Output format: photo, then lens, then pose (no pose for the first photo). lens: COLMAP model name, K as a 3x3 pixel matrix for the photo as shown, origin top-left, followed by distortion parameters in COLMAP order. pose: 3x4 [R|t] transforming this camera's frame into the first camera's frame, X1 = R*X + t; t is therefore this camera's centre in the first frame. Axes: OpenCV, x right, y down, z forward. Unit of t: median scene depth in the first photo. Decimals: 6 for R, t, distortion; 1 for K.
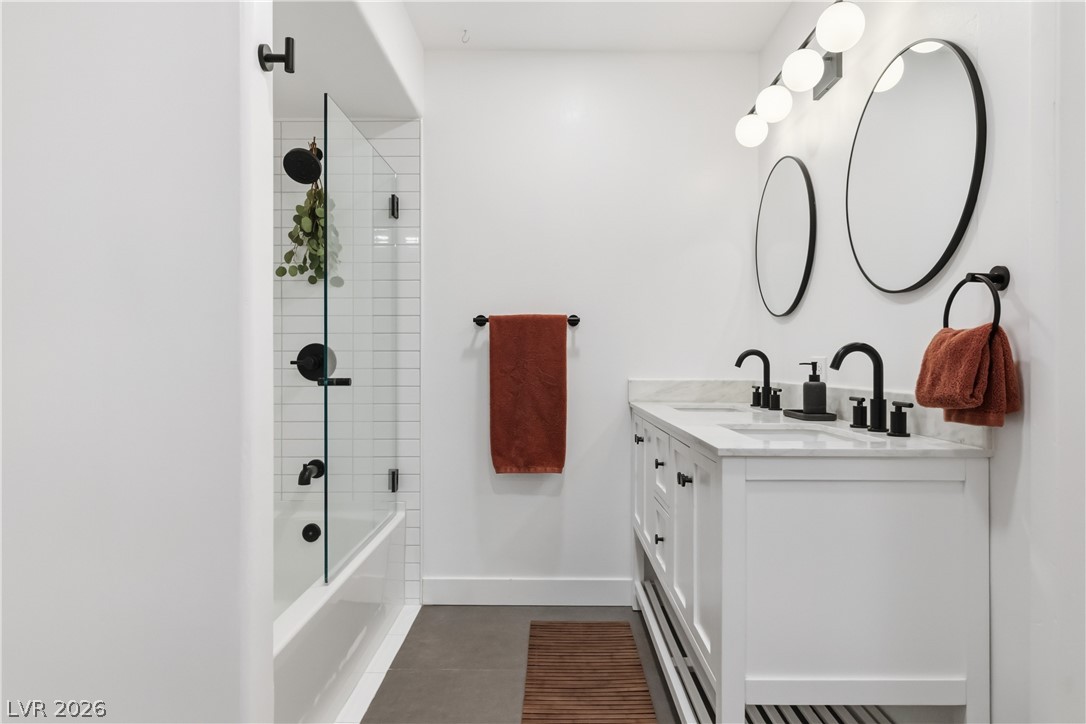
lens RADIAL K [[511.1, 0, 557.1], [0, 511.1, 357.5], [0, 0, 1]] dist [0.000768, 0.000233]
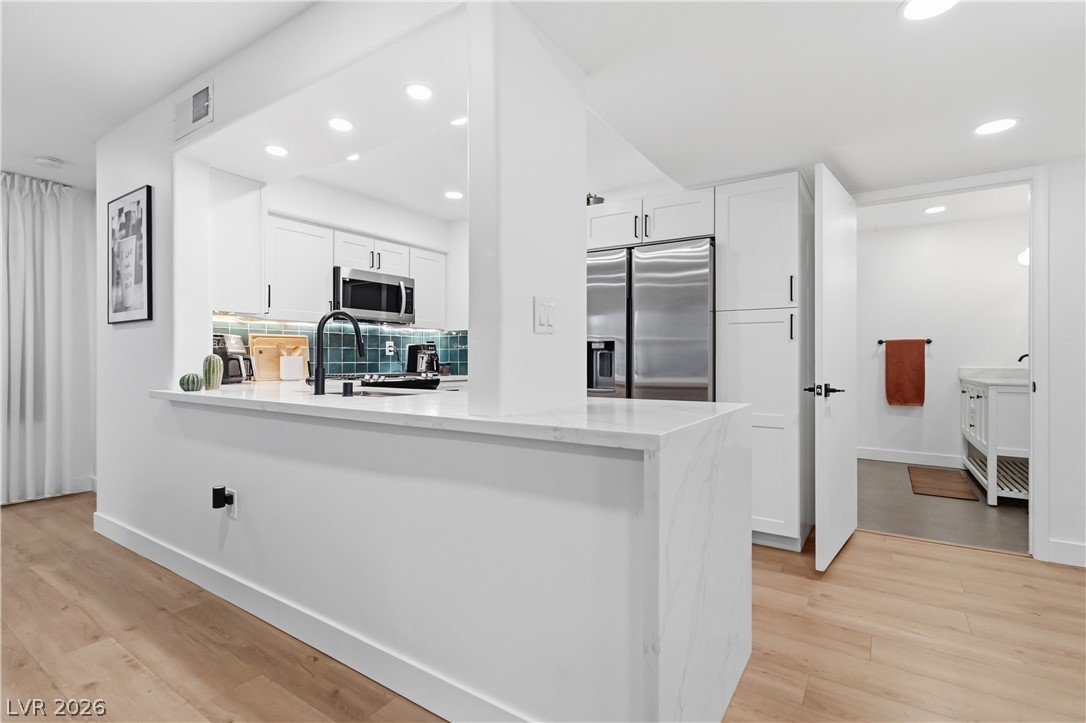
lens RADIAL K [[511.1, 0, 557.1], [0, 511.1, 357.0], [0, 0, 1]] dist [0.000768, 0.000233]
pose [[0.843457, -0.001678, -0.537195, -0.144275], [-0.005227, 0.999922, -0.011331, 0.033834], [0.537172, 0.012365, 0.843382, -1.868879]]
